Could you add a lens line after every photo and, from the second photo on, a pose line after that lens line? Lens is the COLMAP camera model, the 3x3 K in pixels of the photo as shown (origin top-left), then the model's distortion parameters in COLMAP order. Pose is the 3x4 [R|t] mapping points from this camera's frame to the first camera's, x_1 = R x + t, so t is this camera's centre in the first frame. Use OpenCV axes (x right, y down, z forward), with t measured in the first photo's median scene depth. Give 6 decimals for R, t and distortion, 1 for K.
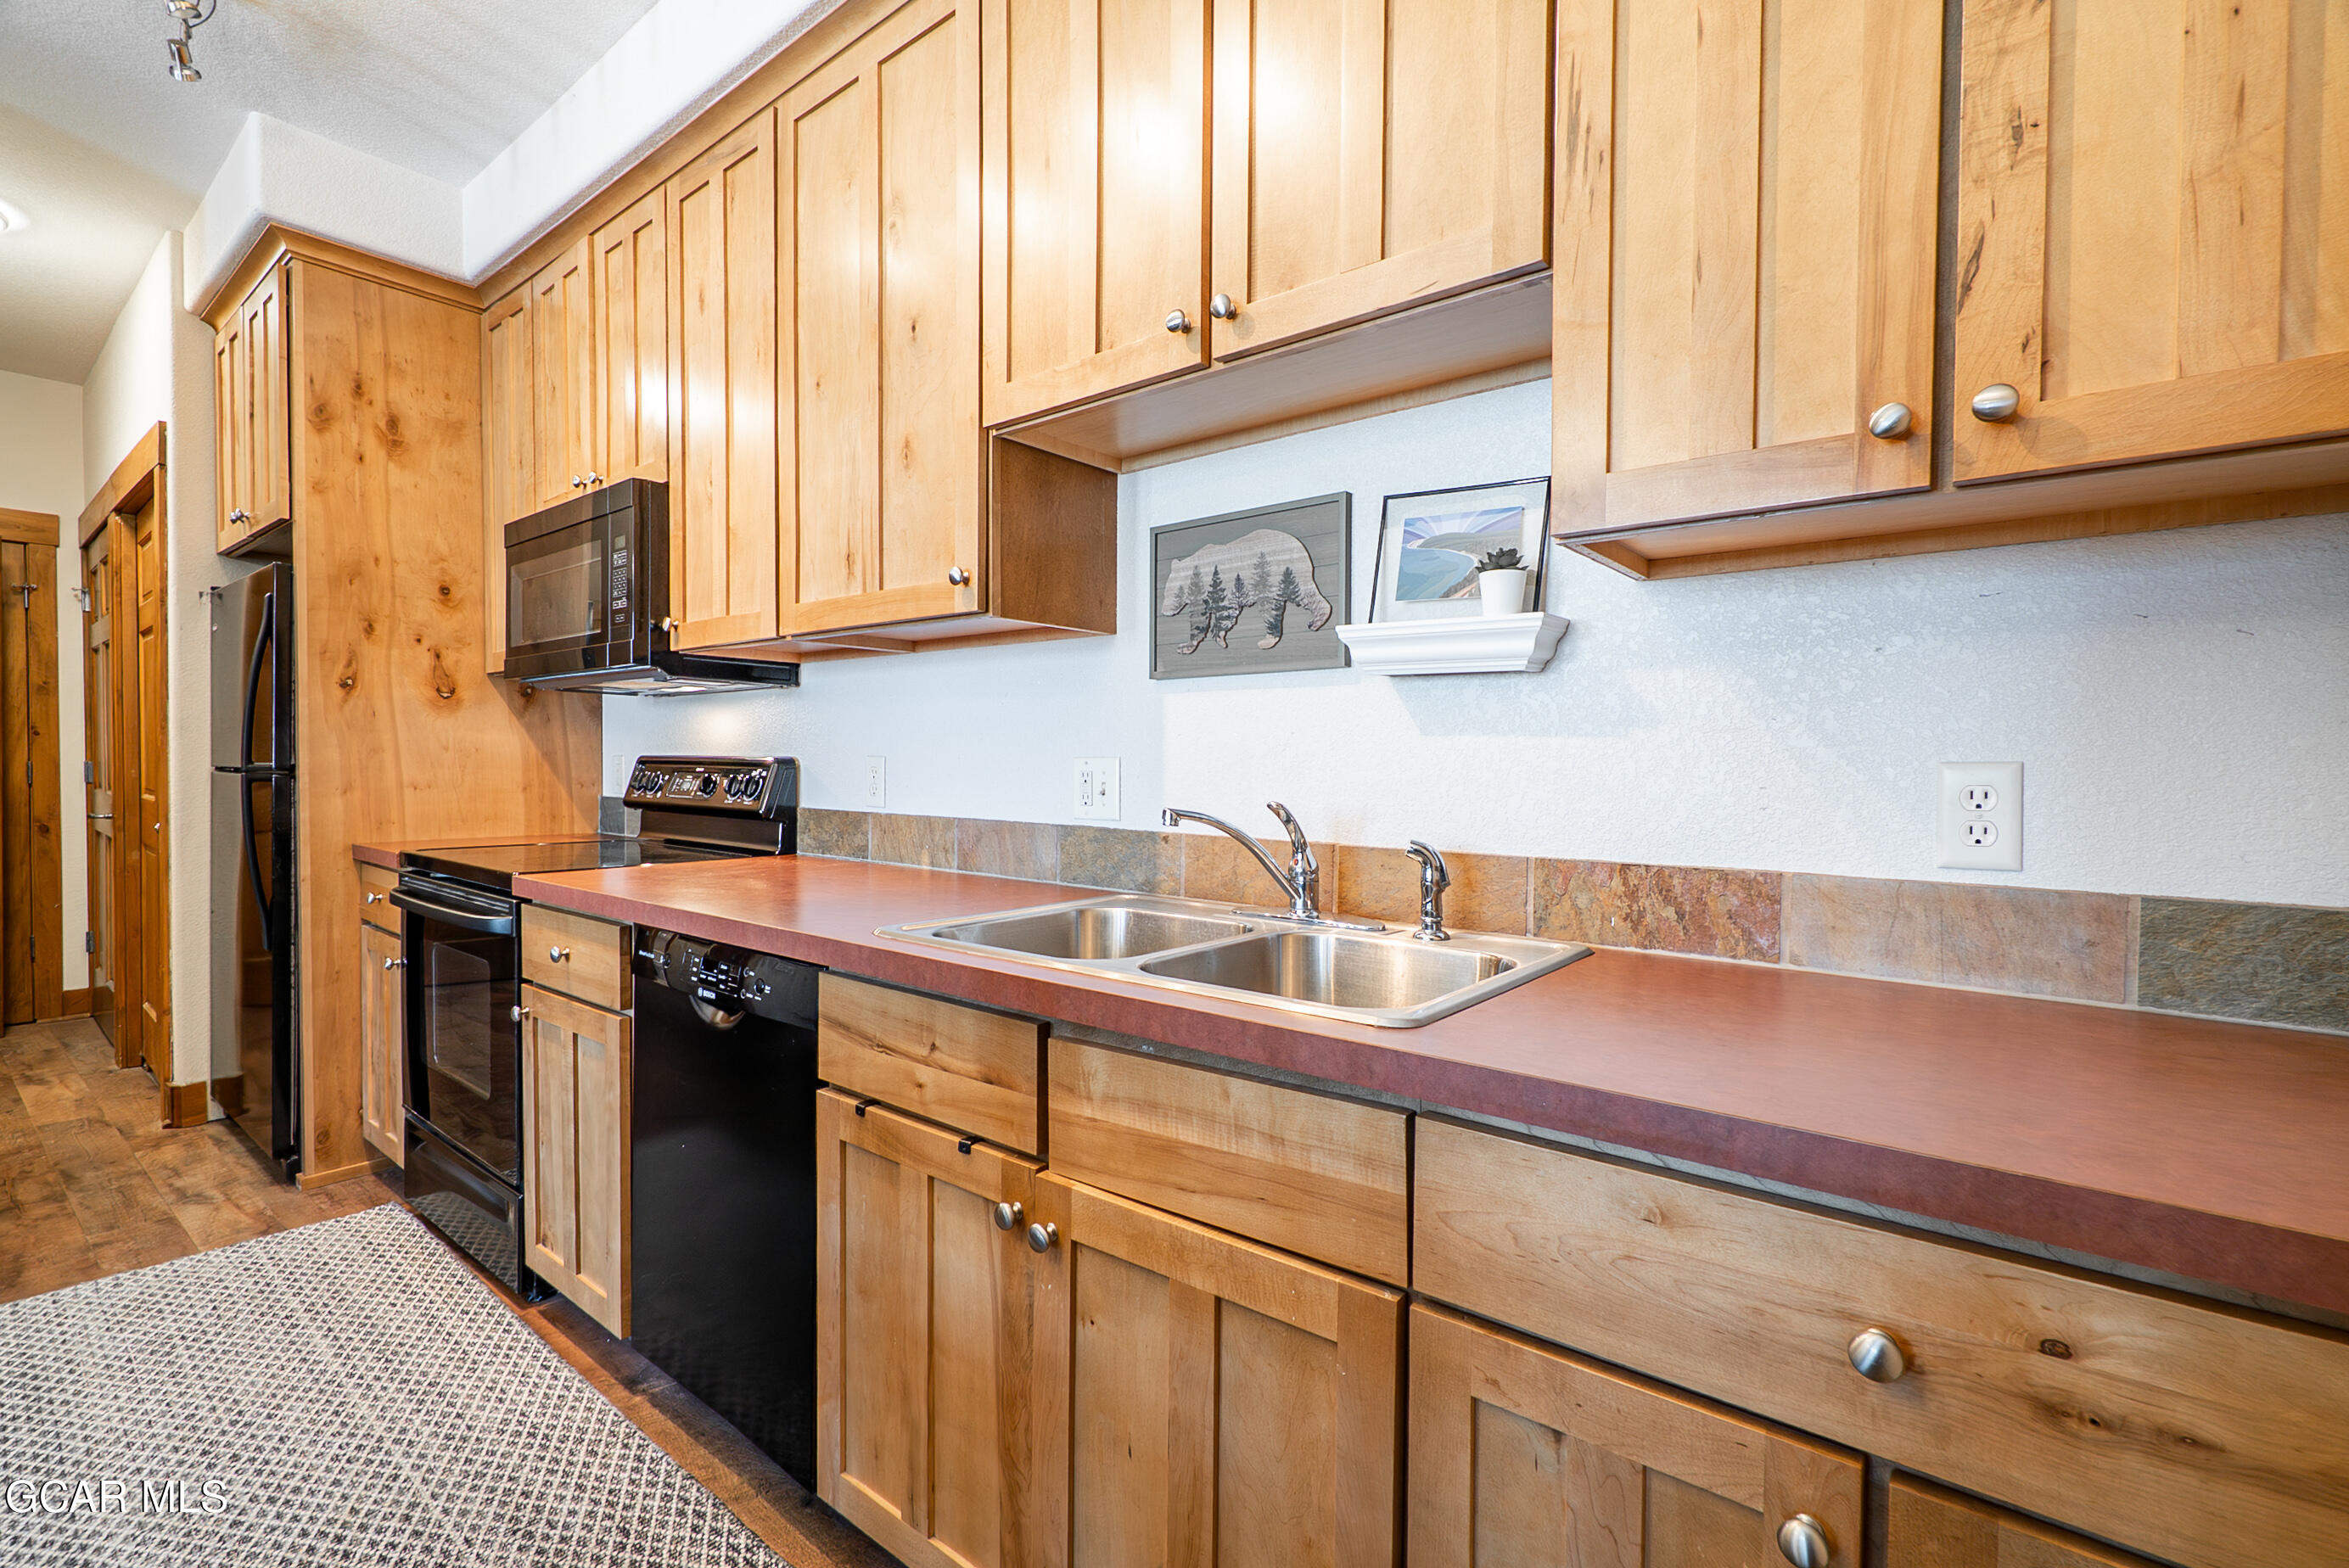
lens RADIAL K [[1051.4, 0, 1170.0], [0, 1051.4, 786.4], [0, 0, 1]] dist [0.002837, -0.000699]
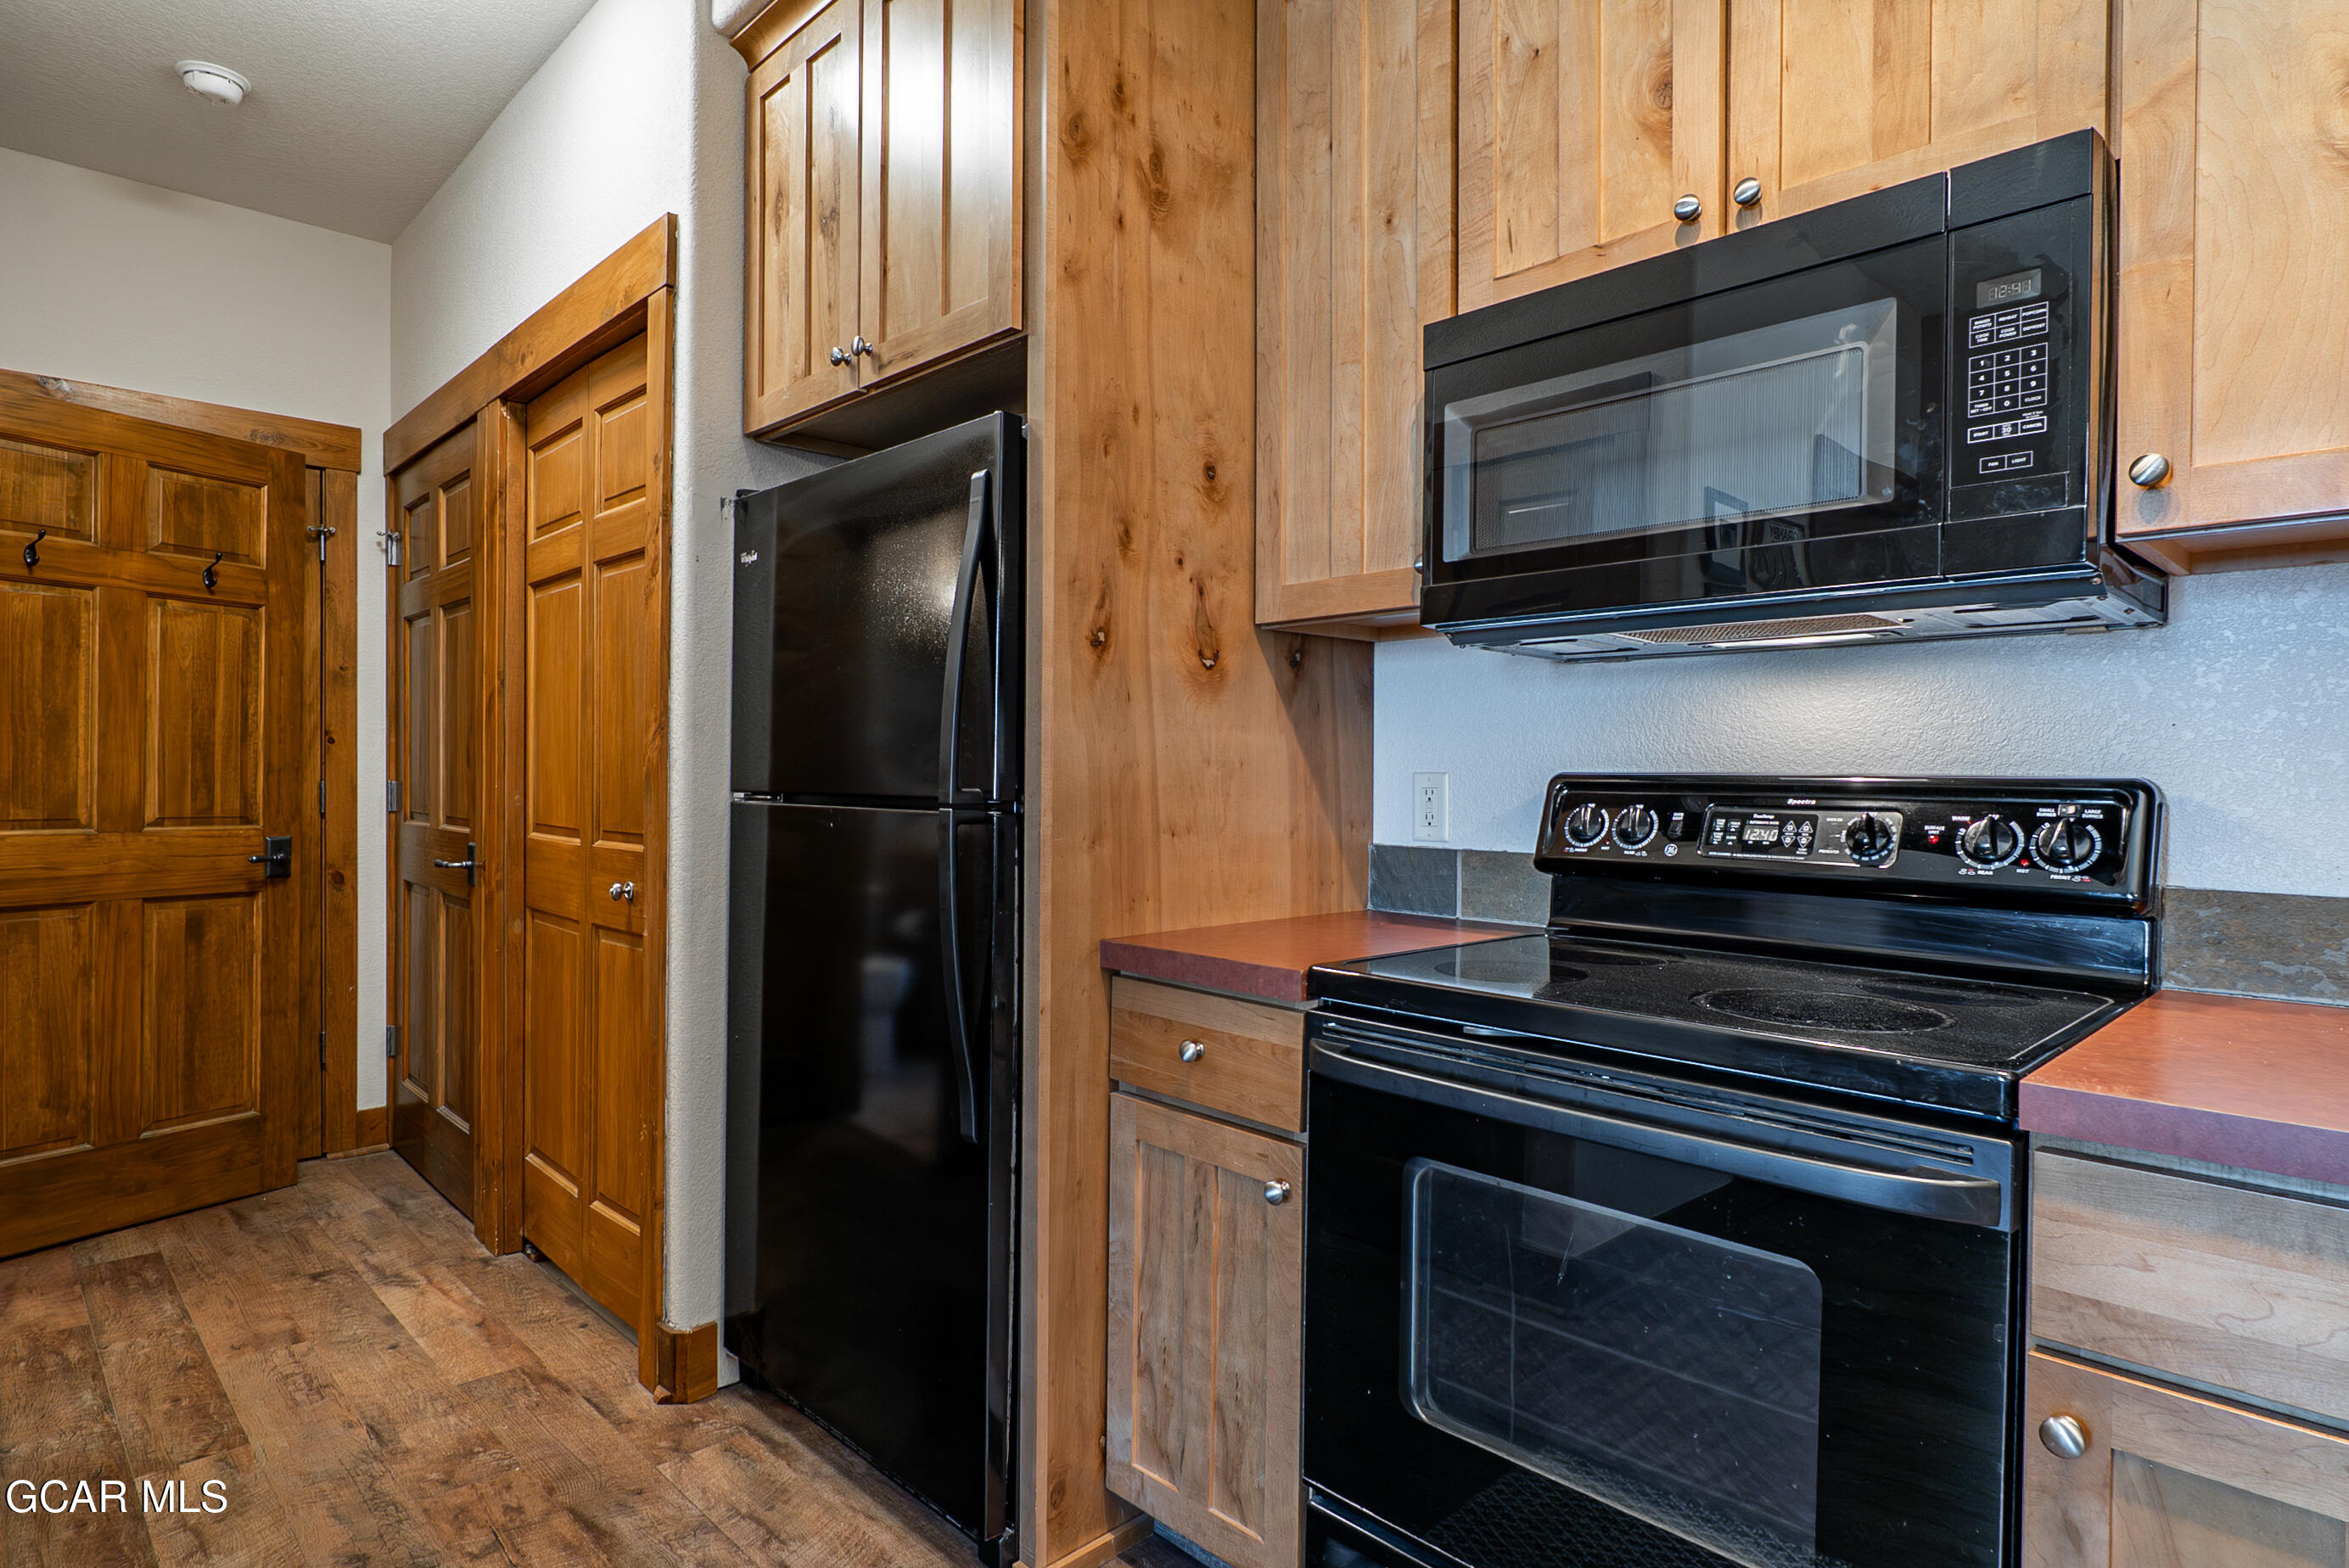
lens RADIAL K [[1276.2, 0, 1176.5], [0, 1276.2, 783.8], [0, 0, 1]] dist [-0.007144, 0.001427]
pose [[0.993220, -0.000218, -0.116249, -0.652705], [-0.001635, 0.999873, -0.015851, -0.014235], [0.116238, 0.015934, 0.993094, 0.355962]]
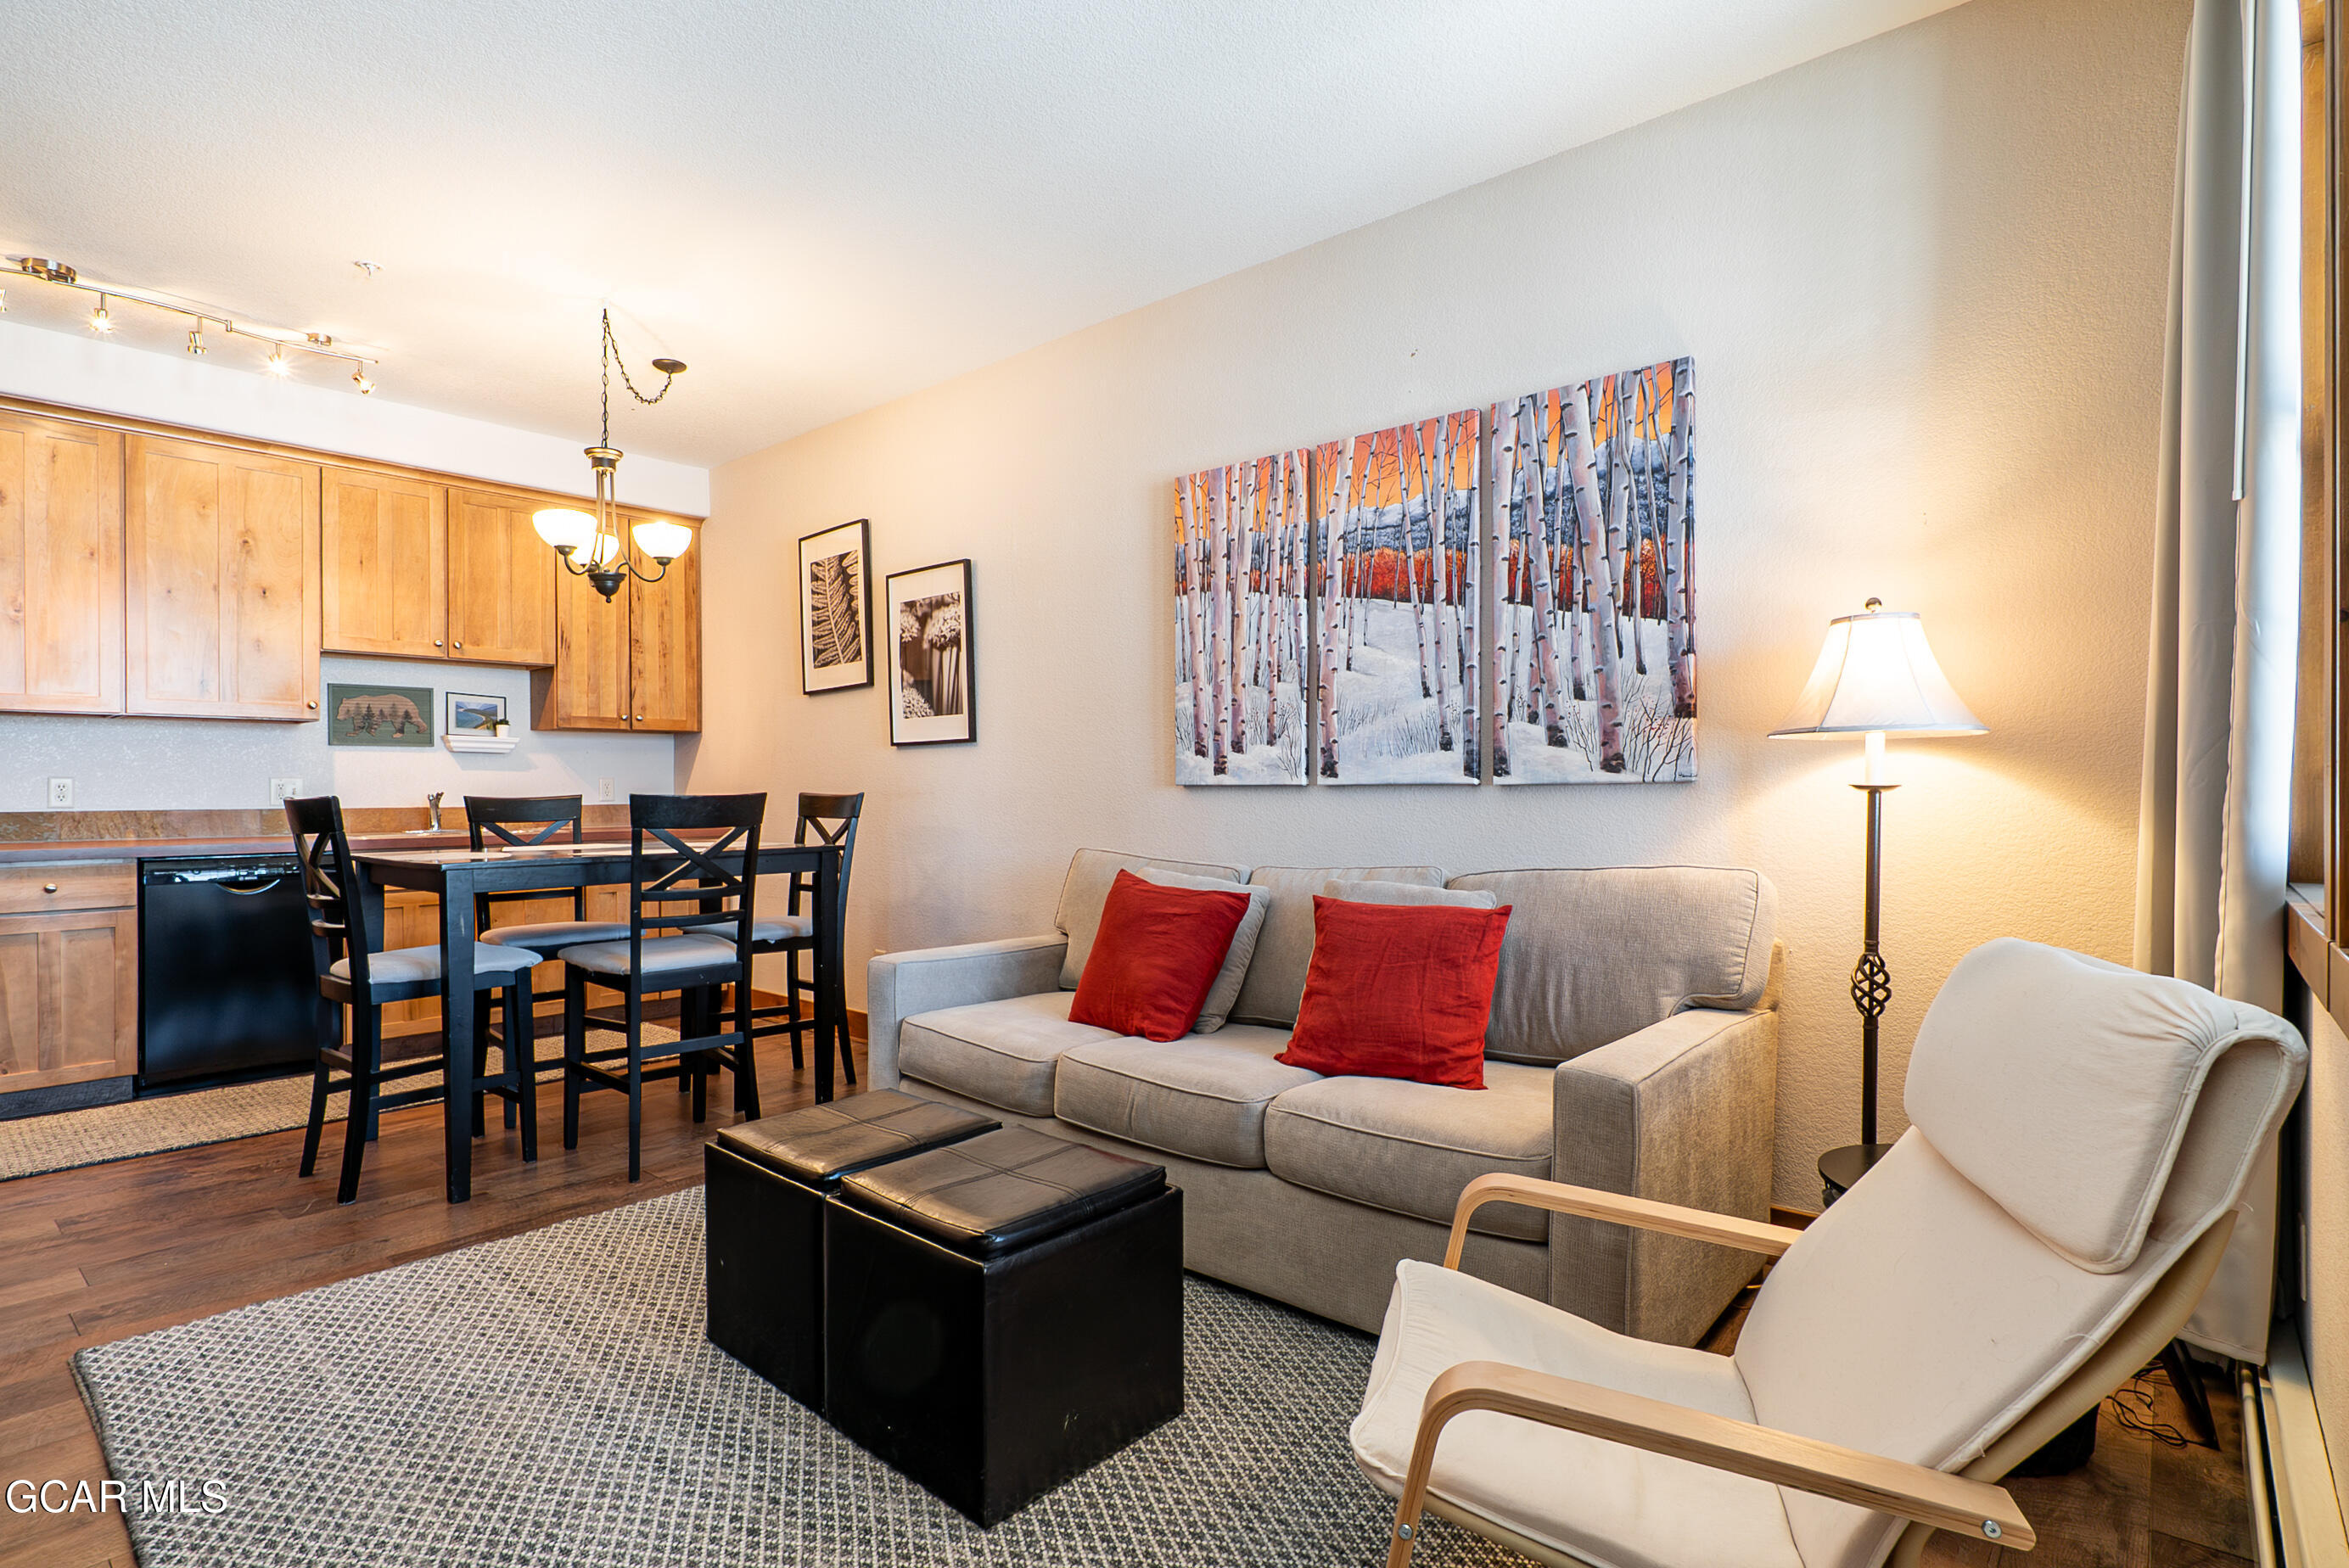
lens RADIAL K [[1135.6, 0, 1171.9], [0, 1135.6, 788.2], [0, 0, 1]] dist [-0.002730, -0.000465]
pose [[0.029694, -0.012523, 0.999481, -1.683563], [0.029550, 0.999495, 0.011646, 0.015123], [-0.999122, 0.029189, 0.030049, -0.664871]]
